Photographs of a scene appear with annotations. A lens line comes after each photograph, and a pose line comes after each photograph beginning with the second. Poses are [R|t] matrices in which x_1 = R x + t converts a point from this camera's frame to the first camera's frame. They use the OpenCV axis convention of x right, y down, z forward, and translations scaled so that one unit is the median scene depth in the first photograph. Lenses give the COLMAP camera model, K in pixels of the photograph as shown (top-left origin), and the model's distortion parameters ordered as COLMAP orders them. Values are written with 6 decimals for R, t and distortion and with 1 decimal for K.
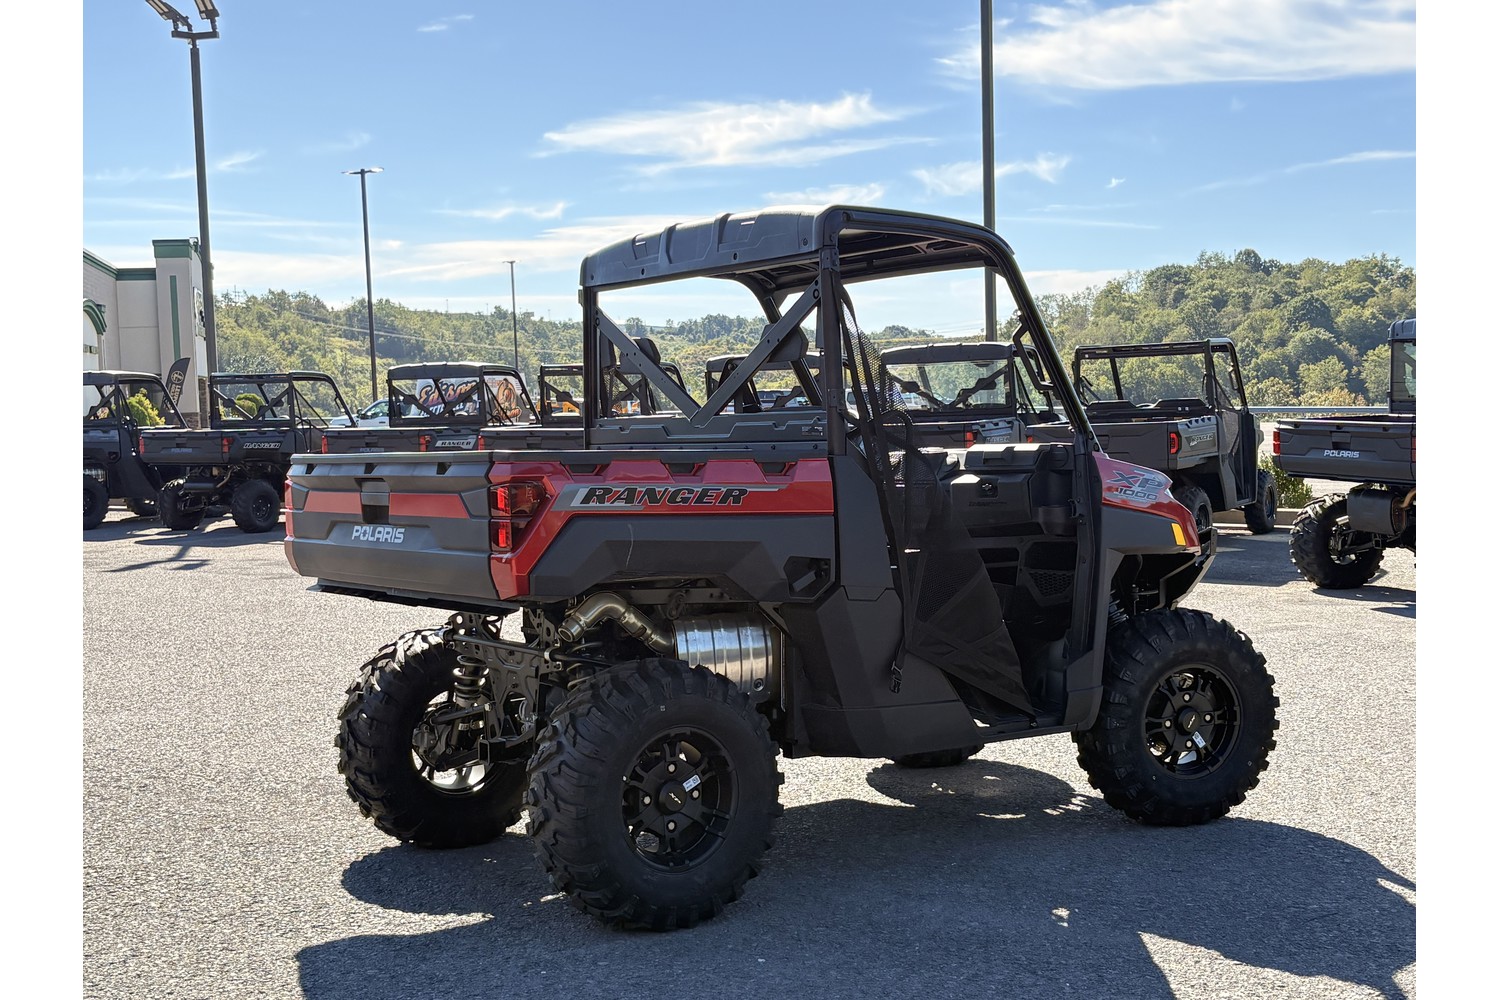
lens RADIAL K [[1843.3, 0, 750.0], [0, 1843.3, 500.0], [0, 0, 1]] dist [0.252929, -0.960925]
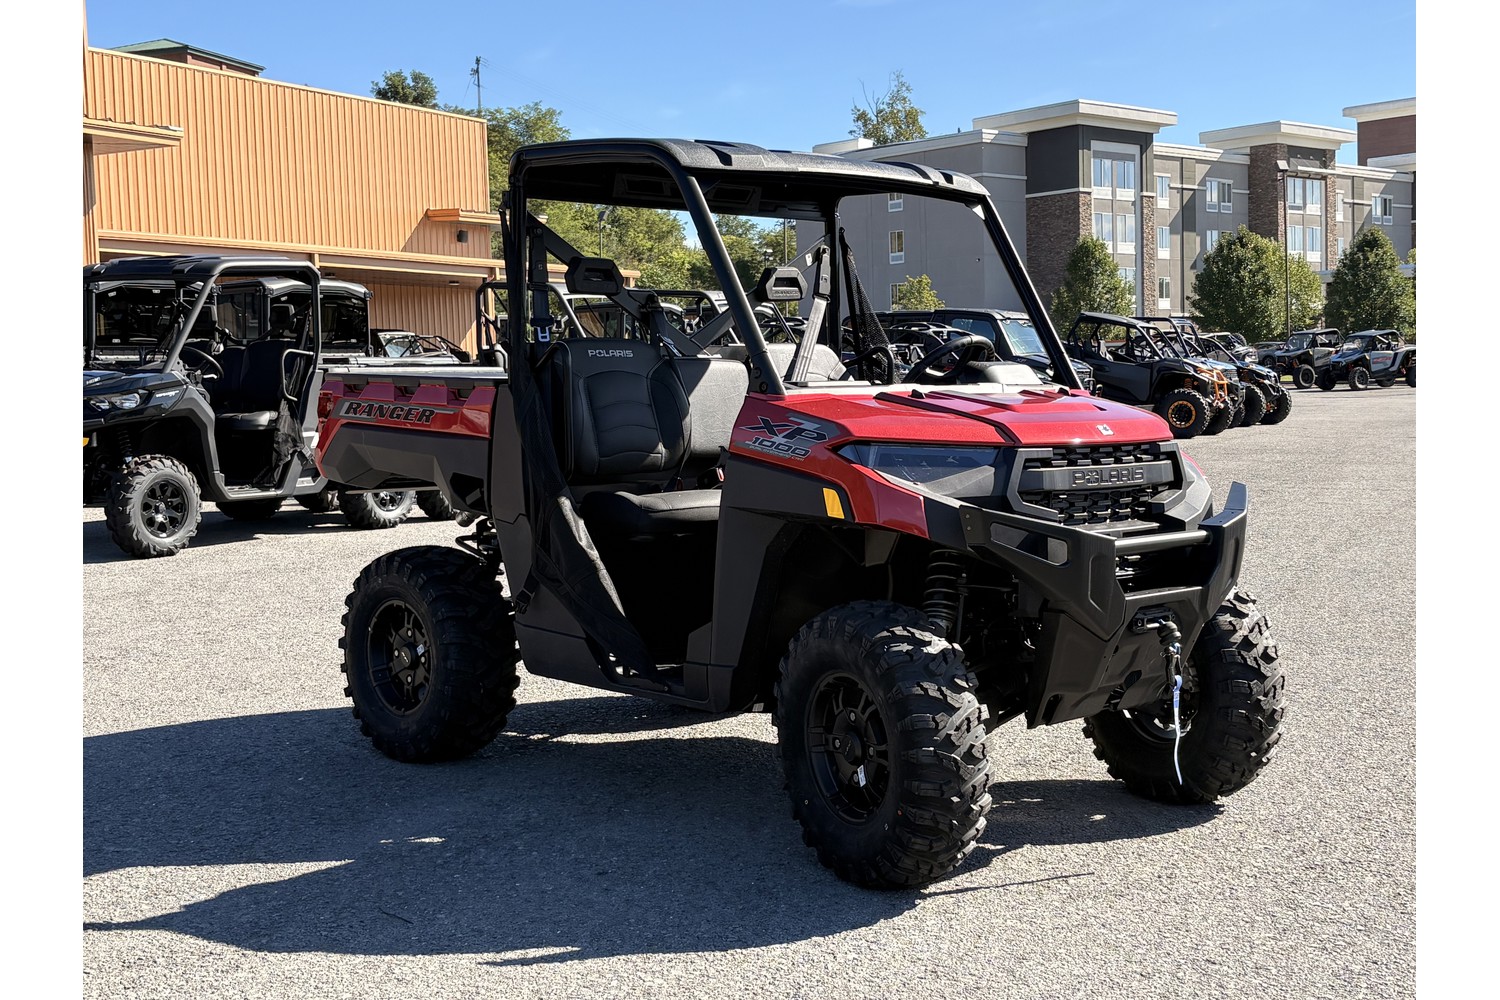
lens RADIAL K [[1843.3, 0, 750.0], [0, 1843.3, 500.0], [0, 0, 1]] dist [0.252929, -0.960925]
pose [[0.139647, 0.082865, -0.986728, 1.119093], [-0.044356, 0.996015, 0.077367, -0.046255], [0.989207, 0.032964, 0.142766, 0.974172]]
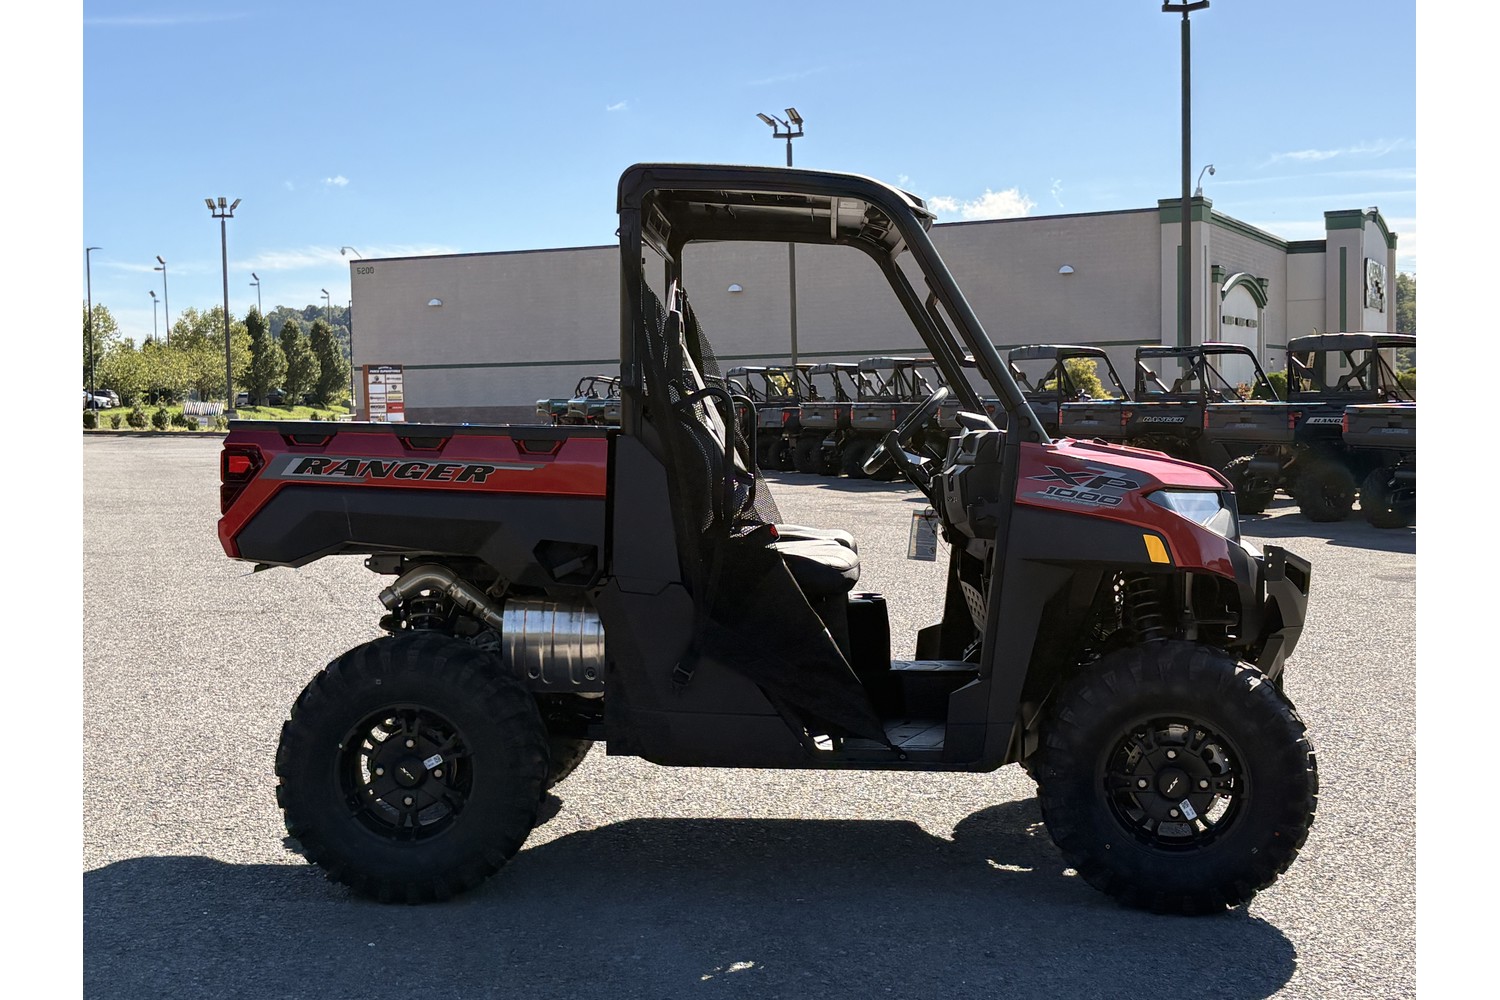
lens RADIAL K [[1843.3, 0, 750.0], [0, 1843.3, 500.0], [0, 0, 1]] dist [0.252929, -0.960925]
pose [[0.787671, 0.049872, -0.614074, 0.660756], [-0.040908, 0.998752, 0.028640, -0.020517], [0.614736, 0.002562, 0.788729, 0.300788]]
